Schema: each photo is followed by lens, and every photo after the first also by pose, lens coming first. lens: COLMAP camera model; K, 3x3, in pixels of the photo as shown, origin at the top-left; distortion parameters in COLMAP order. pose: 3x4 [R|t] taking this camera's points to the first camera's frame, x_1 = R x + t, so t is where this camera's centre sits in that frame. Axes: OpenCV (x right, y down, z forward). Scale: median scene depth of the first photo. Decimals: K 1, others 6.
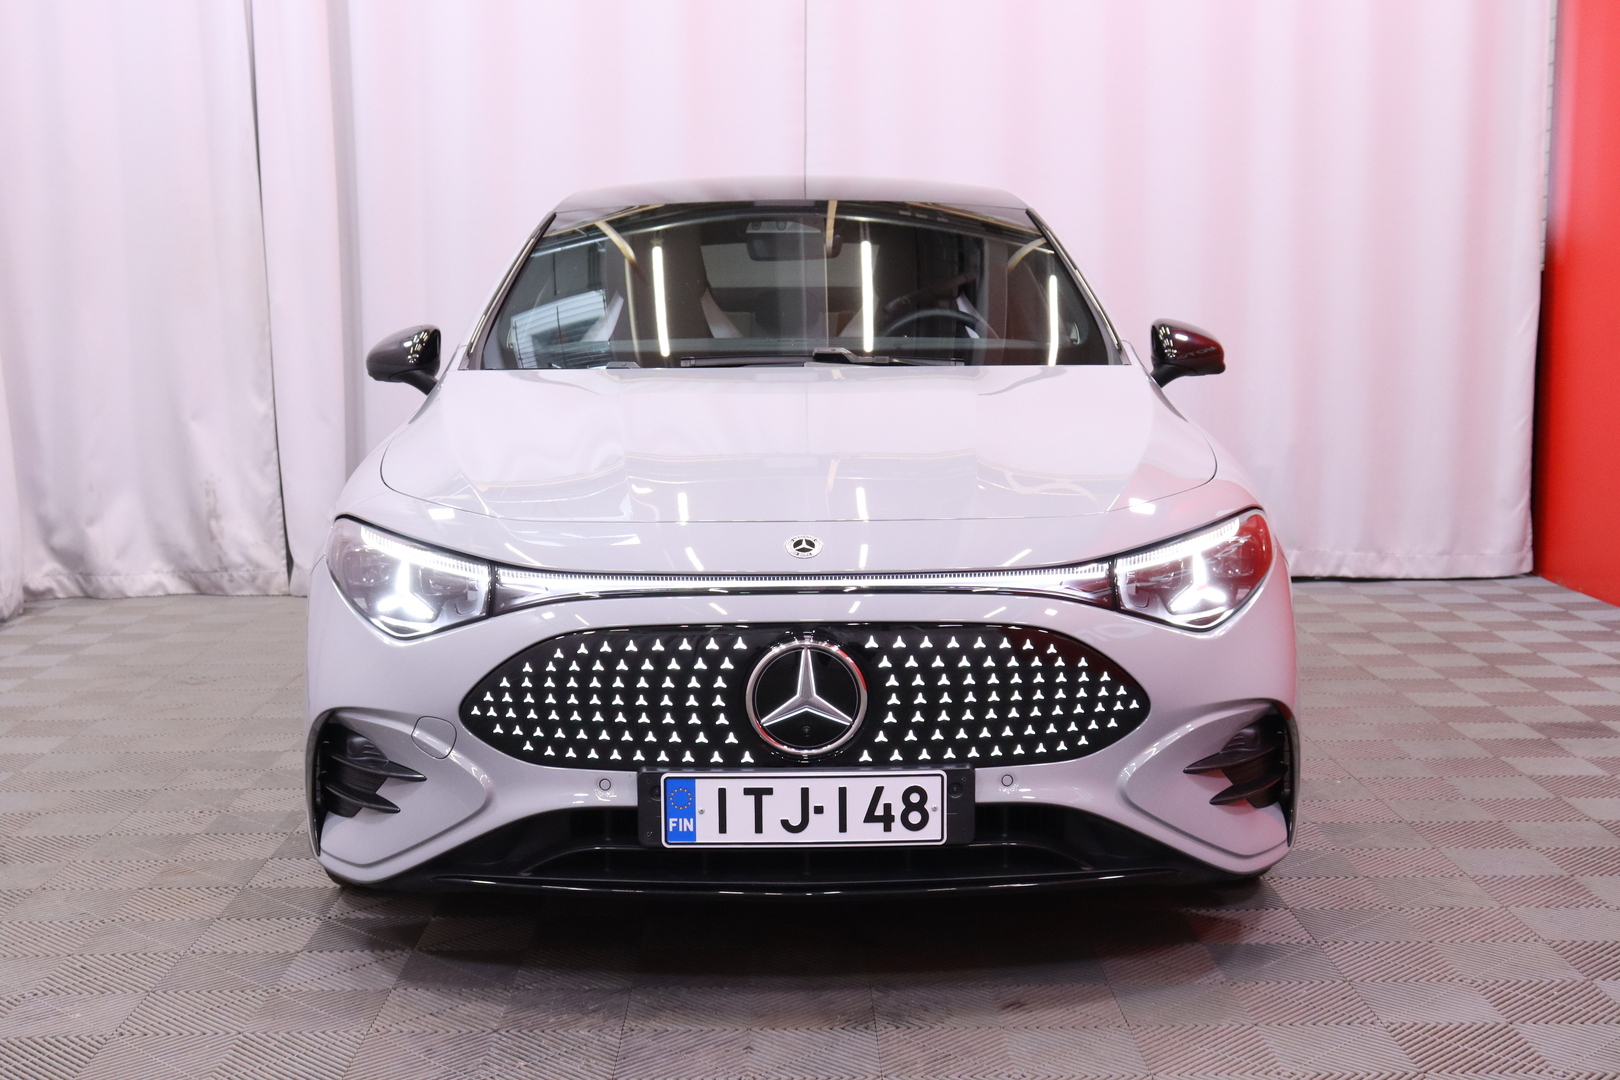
lens RADIAL K [[2083.3, 0, 799.4], [0, 2083.3, 535.1], [0, 0, 1]] dist [-0.007144, 0.000000]
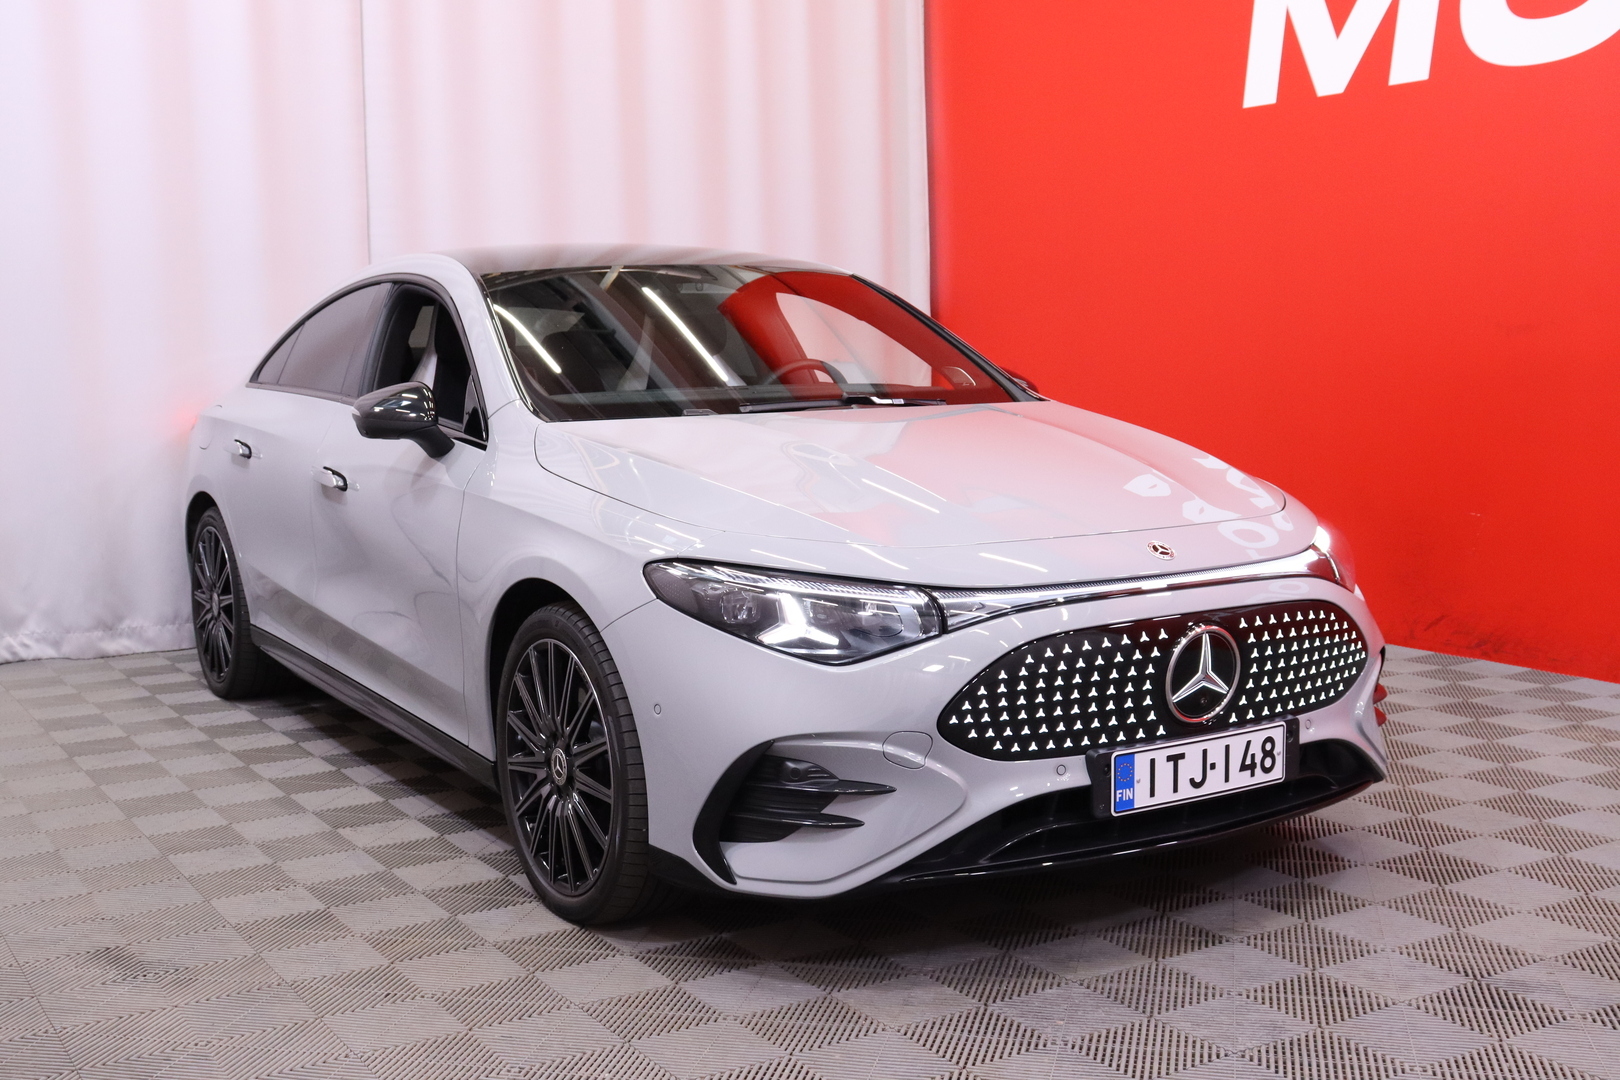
lens RADIAL K [[1806.8, 0, 798.2], [0, 1806.8, 533.3], [0, 0, 1]] dist [-0.031107, 0.000000]
pose [[0.853934, -0.064572, 0.516359, -0.724027], [0.074404, 0.997227, 0.001658, -0.022109], [-0.515034, 0.037003, 0.856371, 0.224145]]
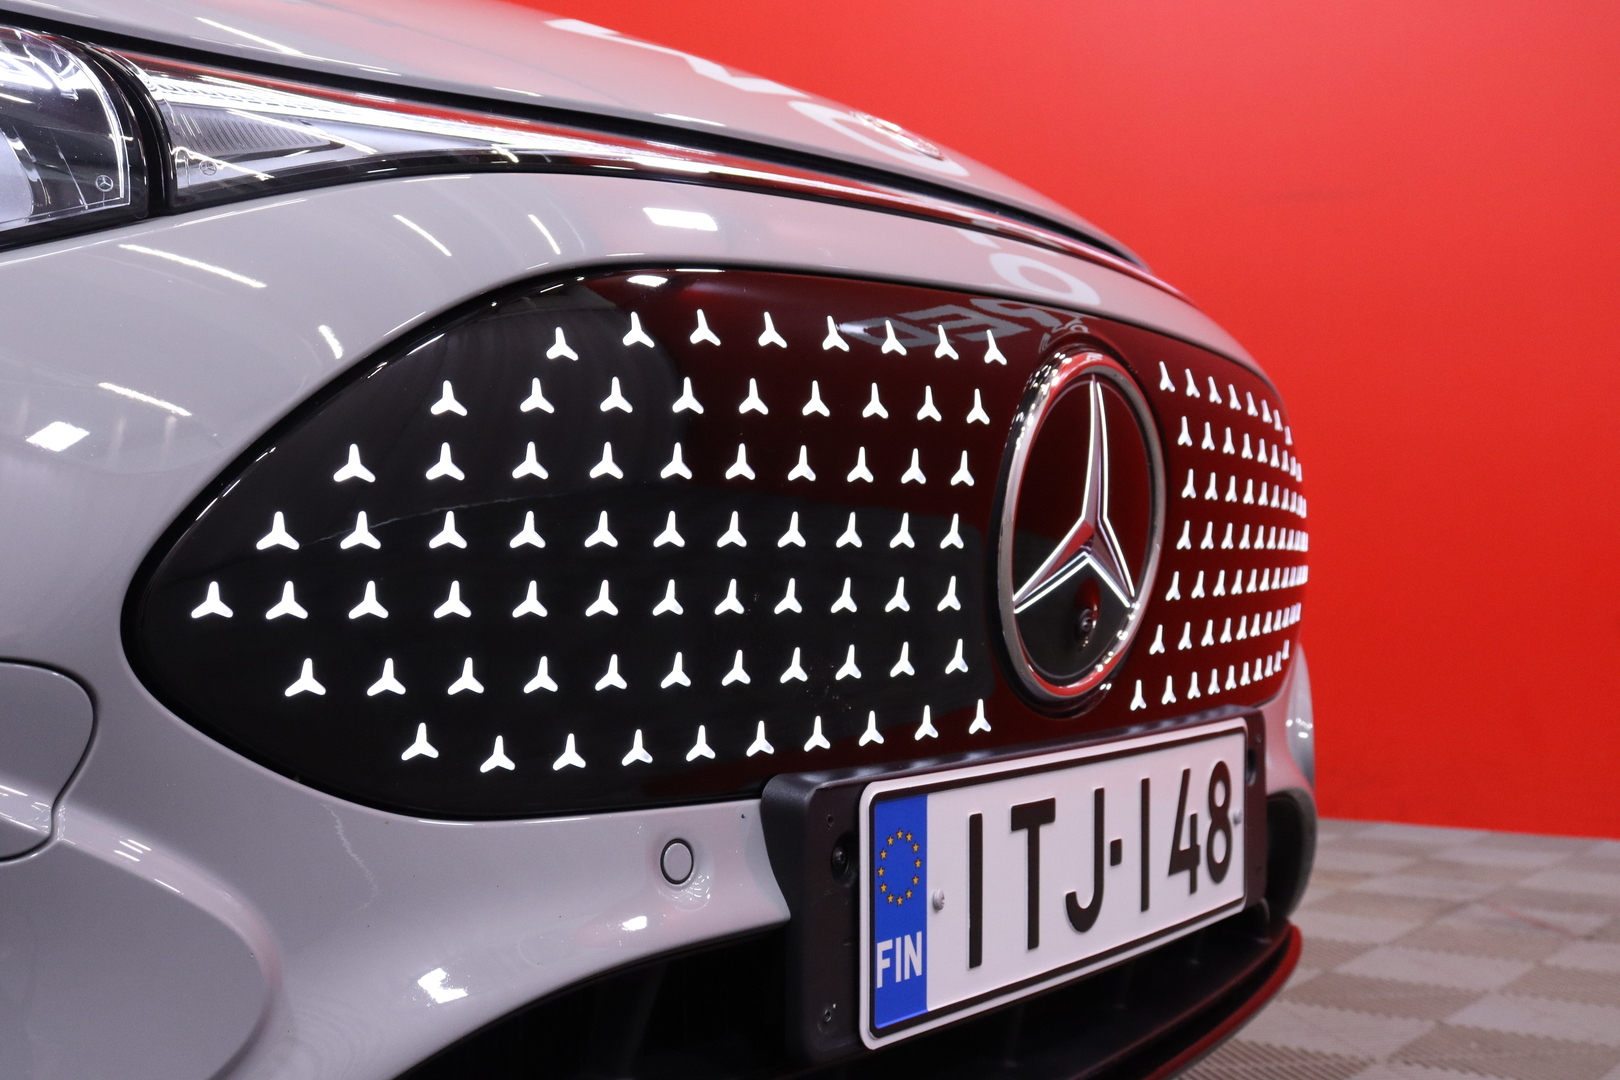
lens RADIAL K [[2083.3, 0, 819.0], [0, 2083.3, 554.6], [0, 0, 1]] dist [-0.007144, 0.000000]
pose [[0.561005, 0.007169, 0.827781, -0.304578], [0.097270, 0.992465, -0.074517, 0.103402], [-0.822078, 0.122322, 0.556080, 0.839691]]
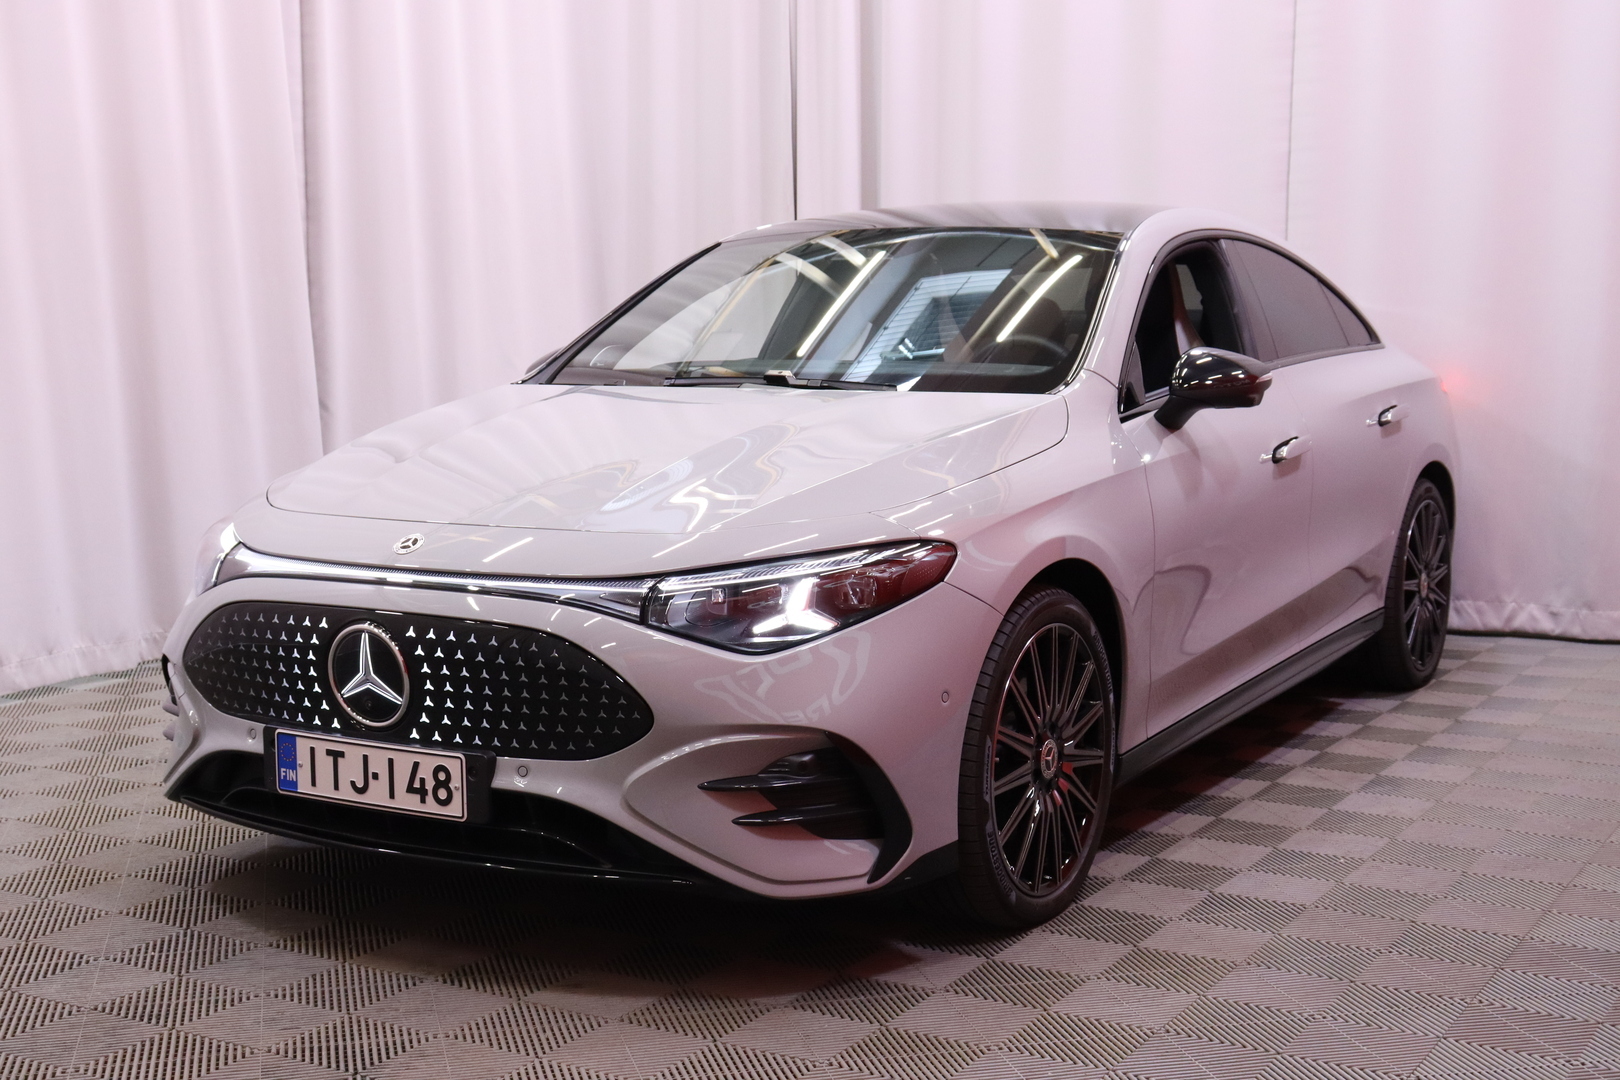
lens RADIAL K [[2083.3, 0, 809.4], [0, 2083.3, 540.6], [0, 0, 1]] dist [-0.007144, 0.000000]
pose [[0.857504, 0.064409, -0.510430, 0.778172], [-0.066752, 0.997675, 0.013751, -0.026936], [0.510129, 0.022281, 0.859809, 0.144833]]
